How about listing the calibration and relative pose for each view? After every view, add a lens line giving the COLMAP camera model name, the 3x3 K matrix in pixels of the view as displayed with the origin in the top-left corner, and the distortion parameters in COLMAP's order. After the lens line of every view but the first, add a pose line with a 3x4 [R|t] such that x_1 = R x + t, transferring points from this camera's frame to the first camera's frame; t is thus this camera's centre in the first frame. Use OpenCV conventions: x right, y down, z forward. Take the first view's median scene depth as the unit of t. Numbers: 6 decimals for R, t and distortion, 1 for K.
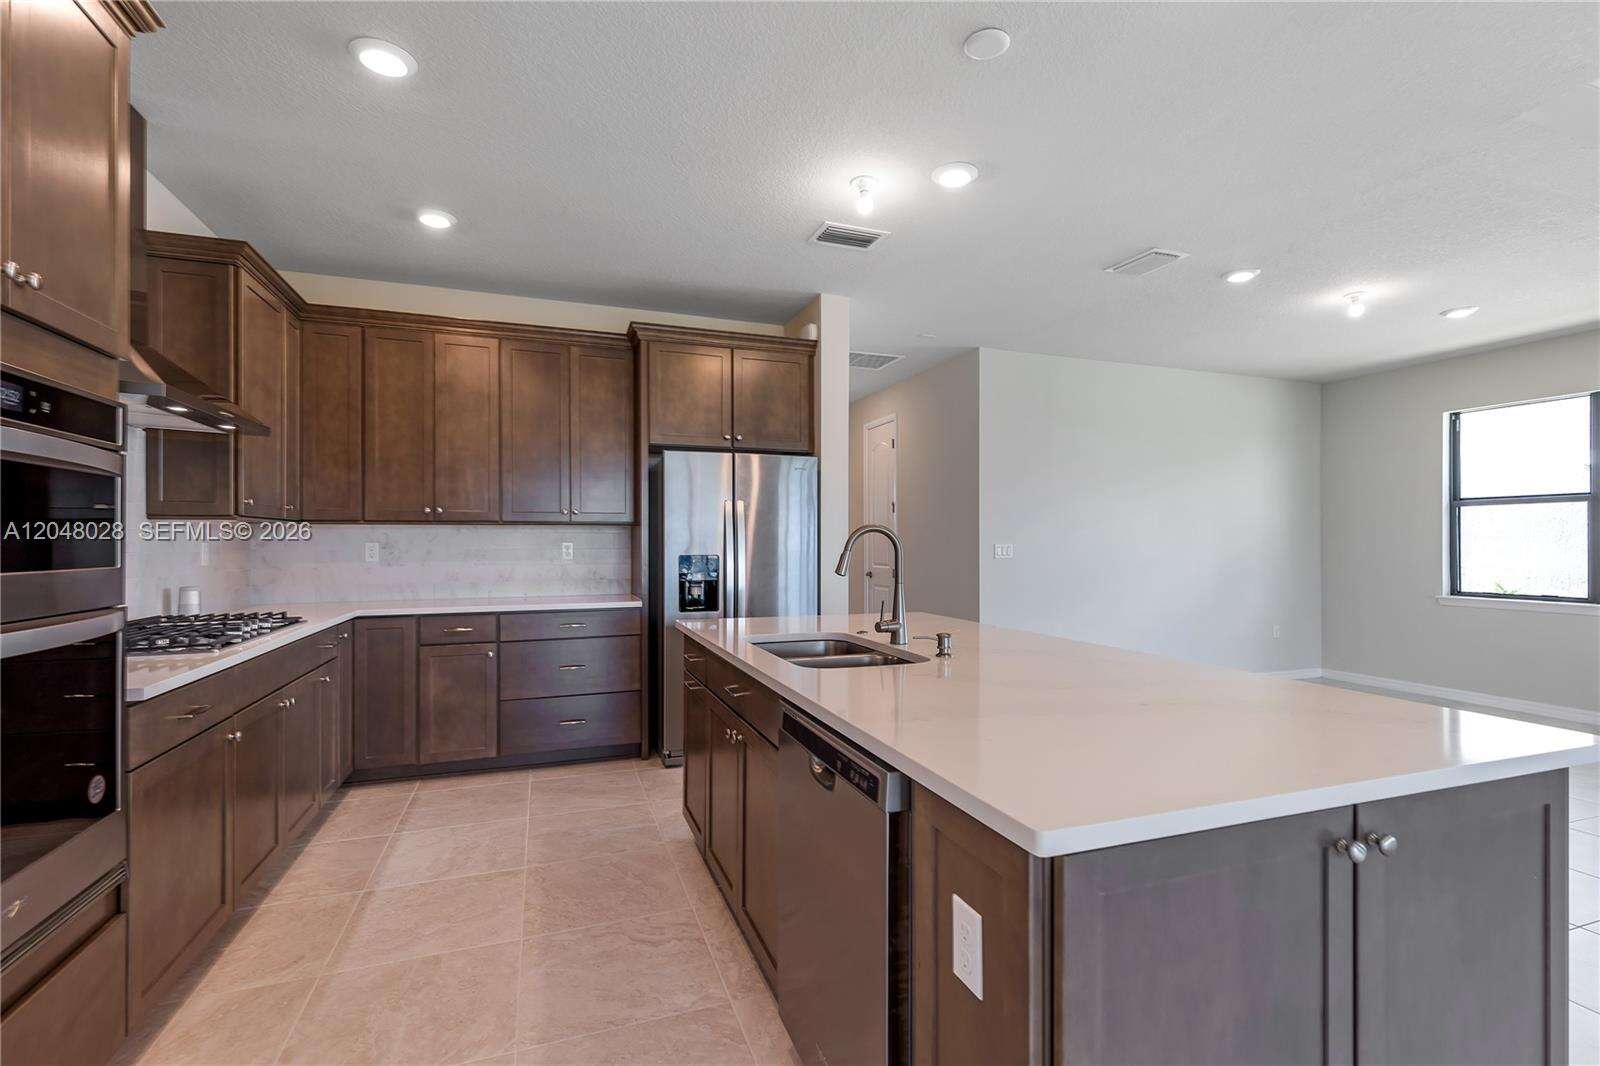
lens RADIAL K [[721.0, 0, 807.7], [0, 721.0, 538.0], [0, 0, 1]] dist [0.009738, -0.002386]
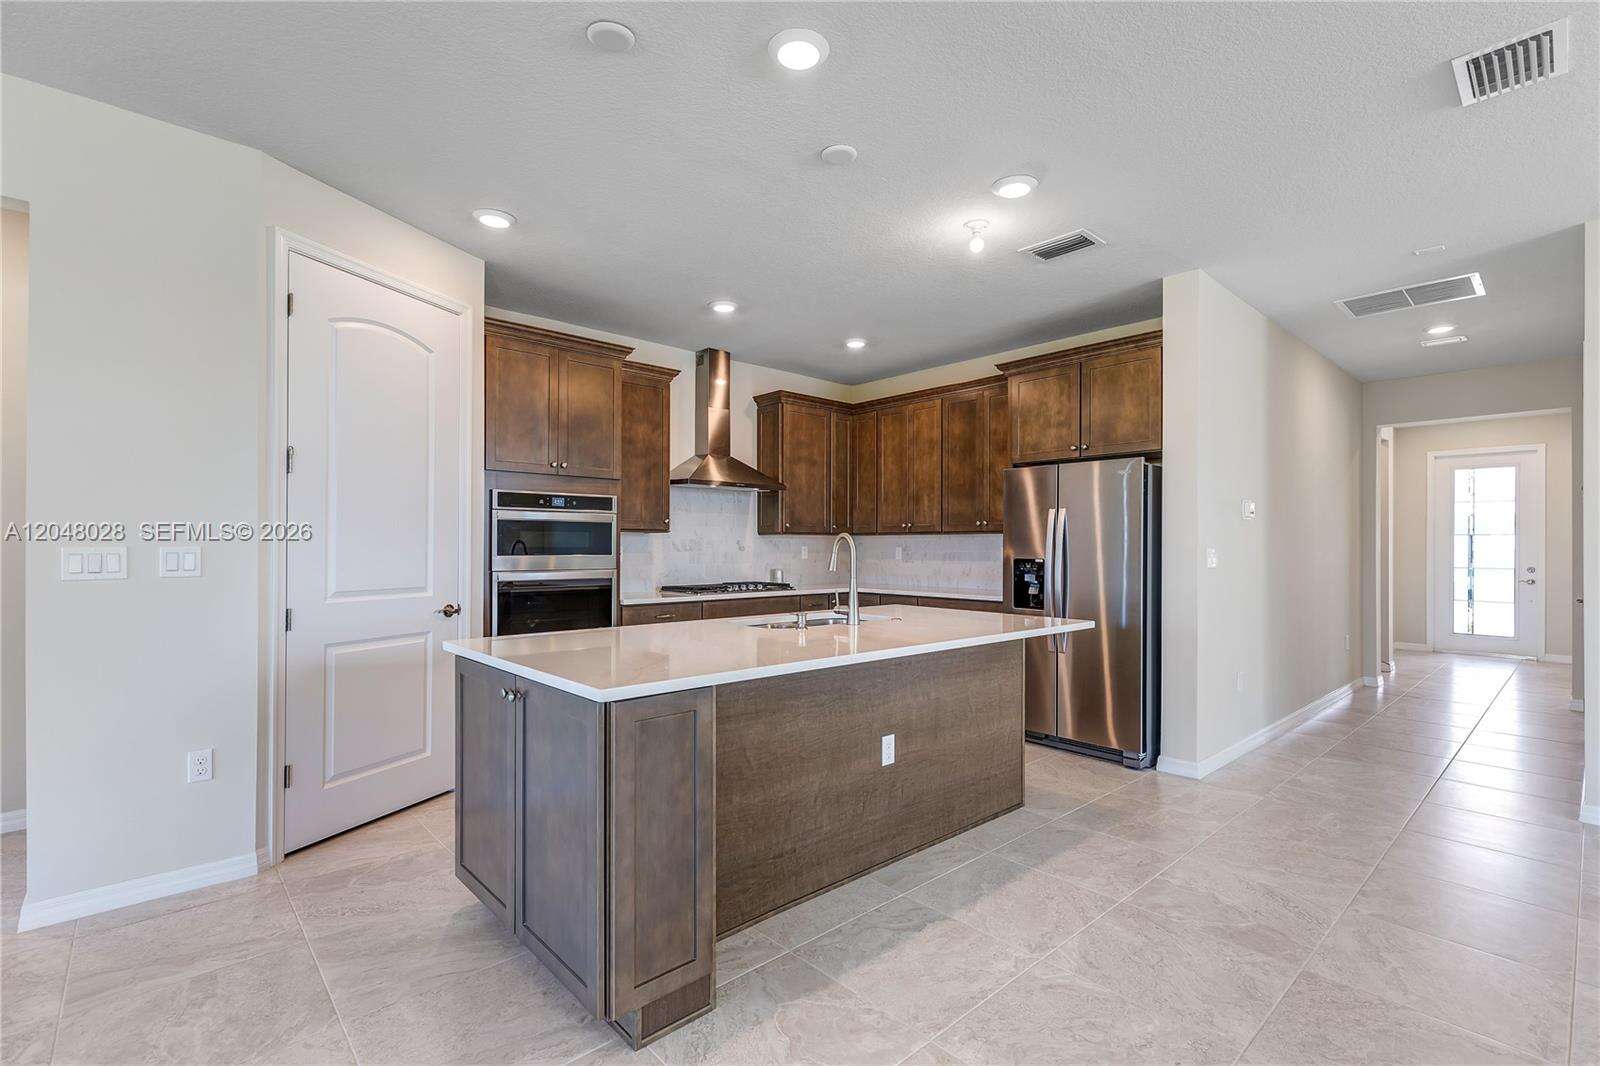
lens RADIAL K [[721.0, 0, 812.6], [0, 721.0, 540.7], [0, 0, 1]] dist [0.009738, -0.002386]
pose [[0.386133, -0.006663, -0.922419, 0.768062], [0.003386, 0.999977, -0.005806, 0.001252], [0.922437, -0.000881, 0.386147, 0.257562]]
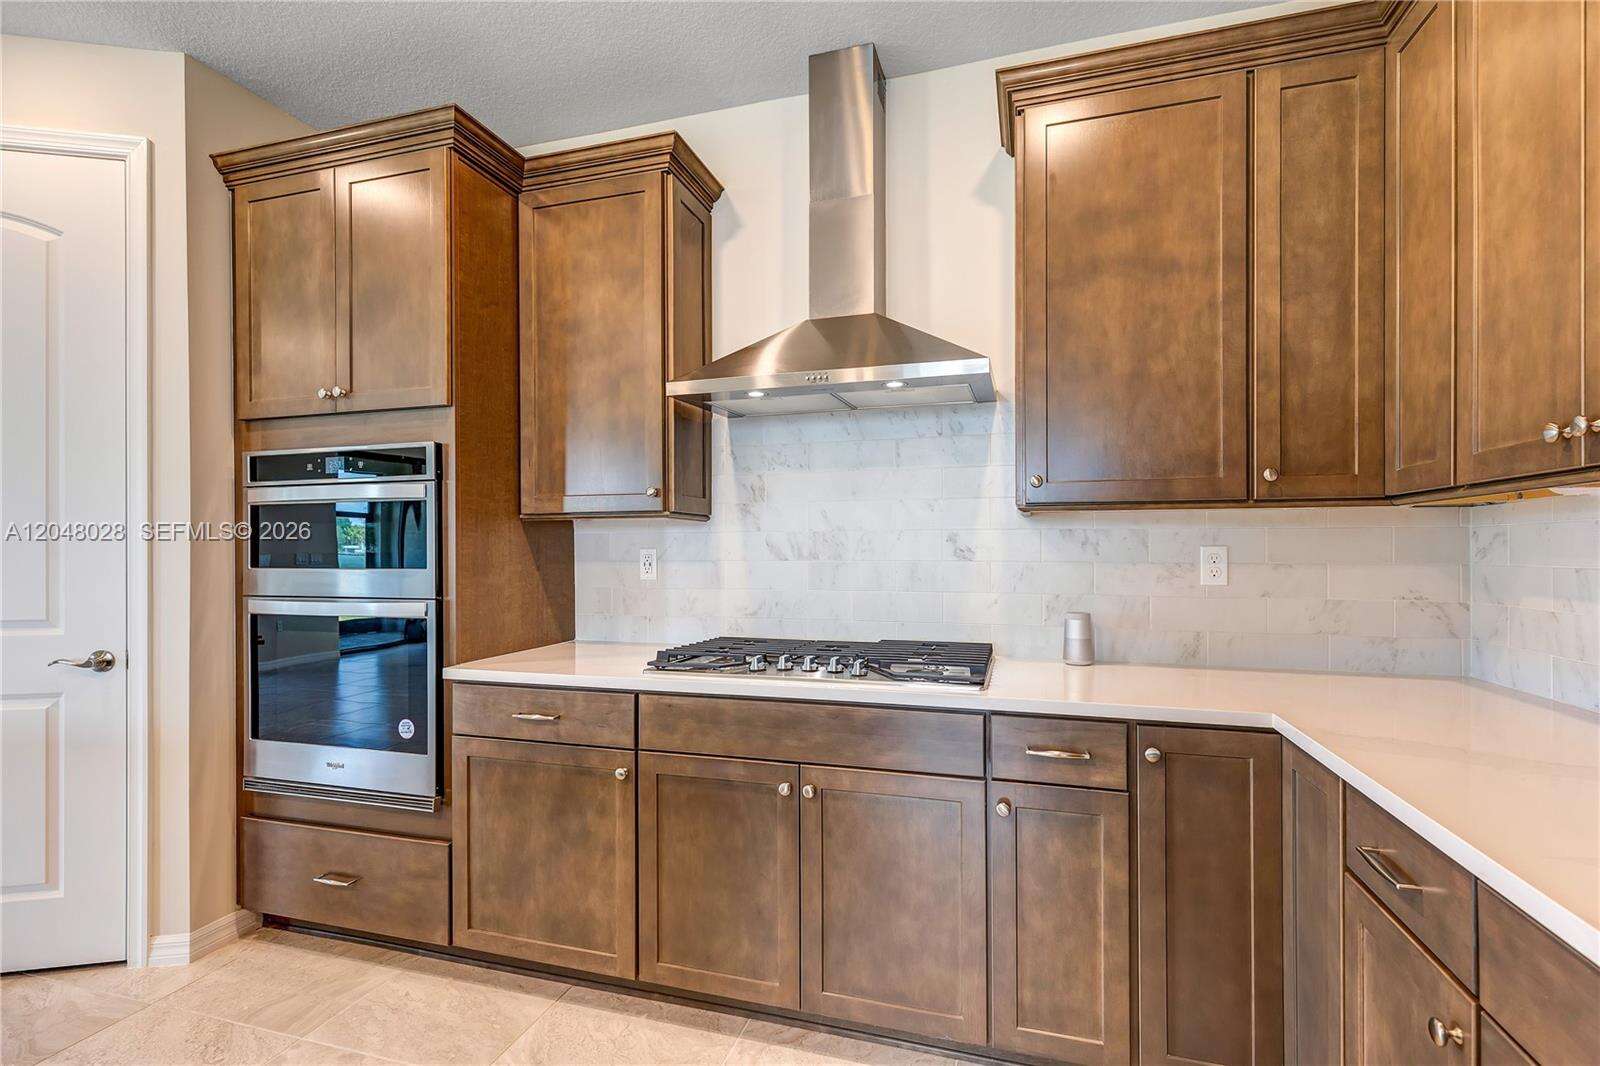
lens RADIAL K [[721.0, 0, 810.4], [0, 721.0, 552.7], [0, 0, 1]] dist [0.009738, -0.002386]
pose [[-0.594770, 0.005981, -0.803874, -0.126651], [0.009669, 0.999953, 0.000286, 0.006351], [0.803838, -0.007603, -0.594800, 0.936487]]
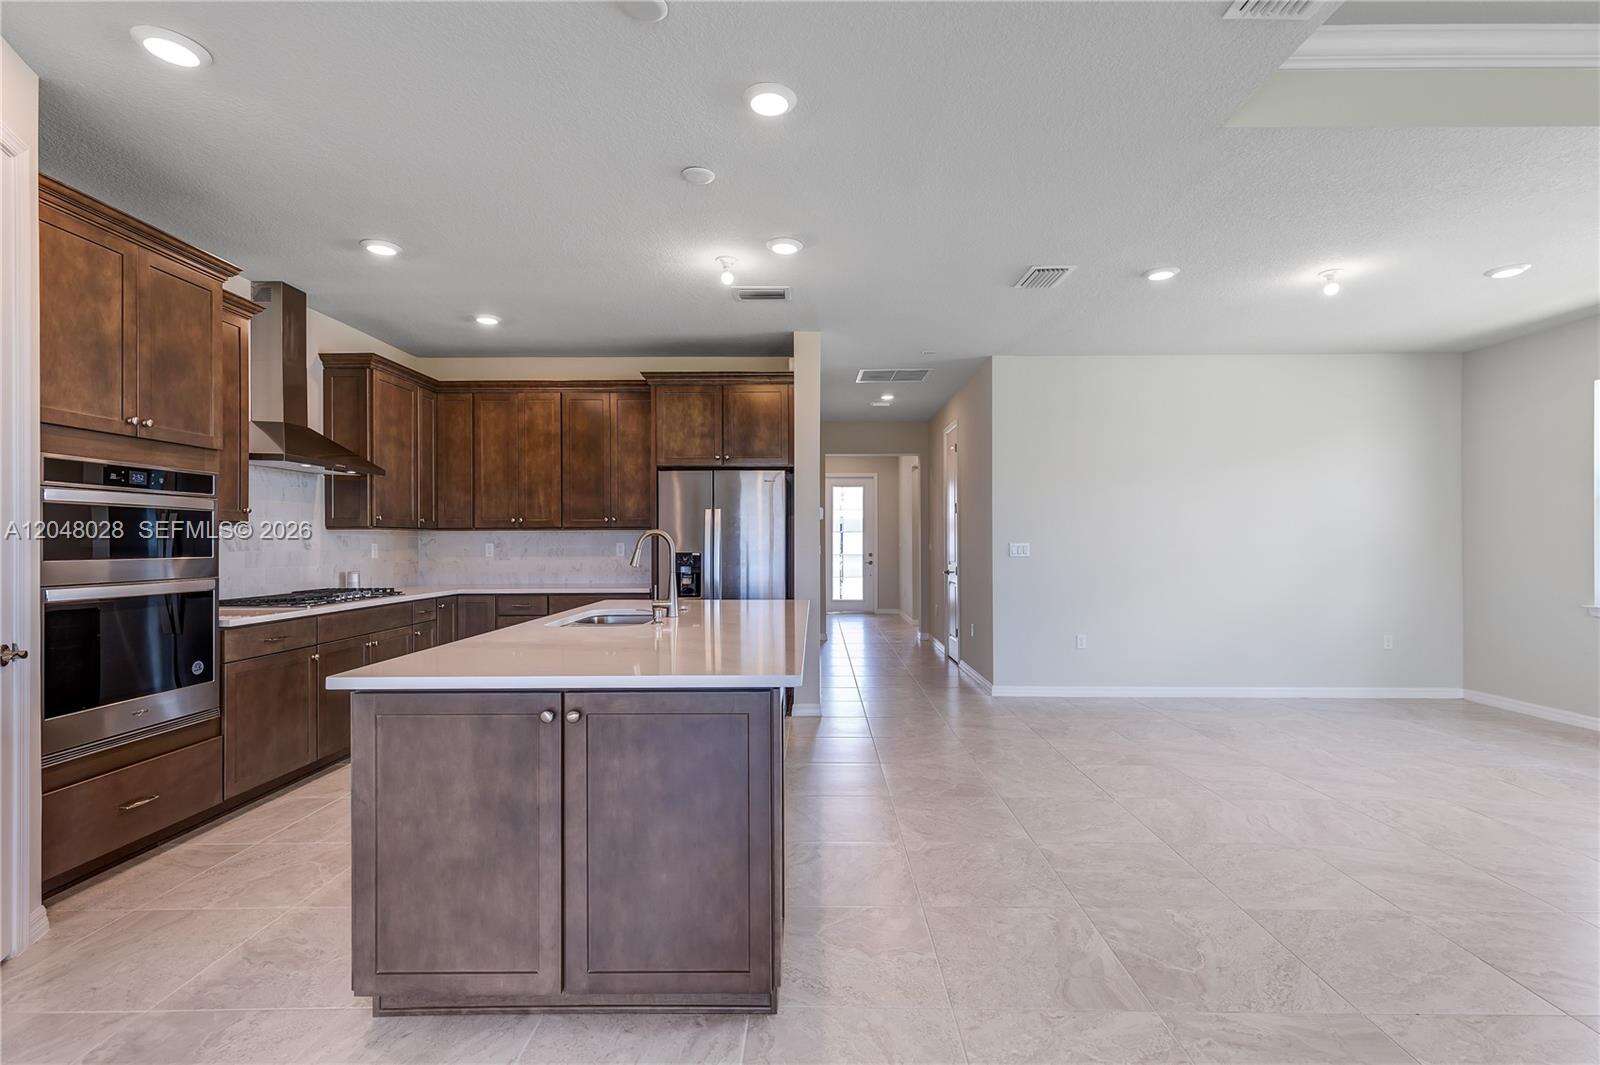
lens RADIAL K [[721.0, 0, 808.8], [0, 721.0, 539.2], [0, 0, 1]] dist [0.009738, -0.002386]
pose [[0.936367, -0.003638, -0.351003, 0.501922], [0.005209, 0.999980, 0.003532, -0.003064], [0.350984, -0.005135, 0.936367, -0.108357]]
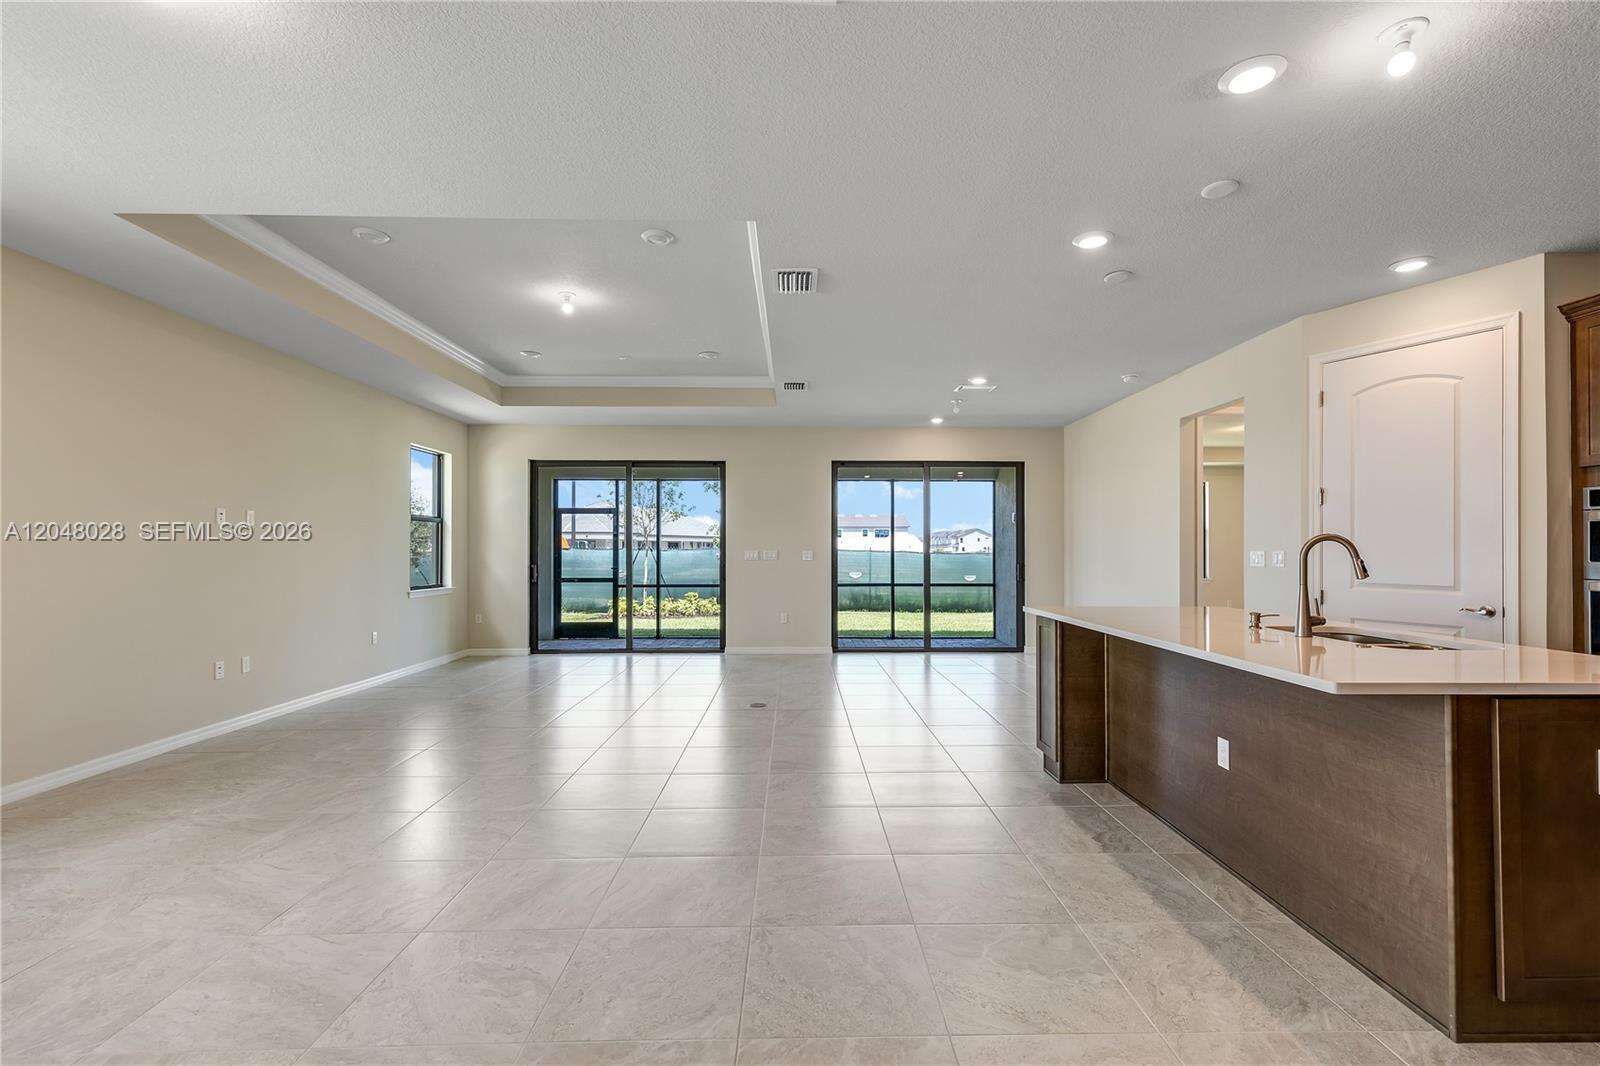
lens RADIAL K [[721.0, 0, 809.0], [0, 721.0, 542.7], [0, 0, 1]] dist [0.009738, -0.002386]
pose [[-0.947757, 0.000185, 0.318994, 0.303570], [-0.004843, 0.999876, -0.014971, 0.008982], [-0.318958, -0.015734, -0.947638, 1.397706]]
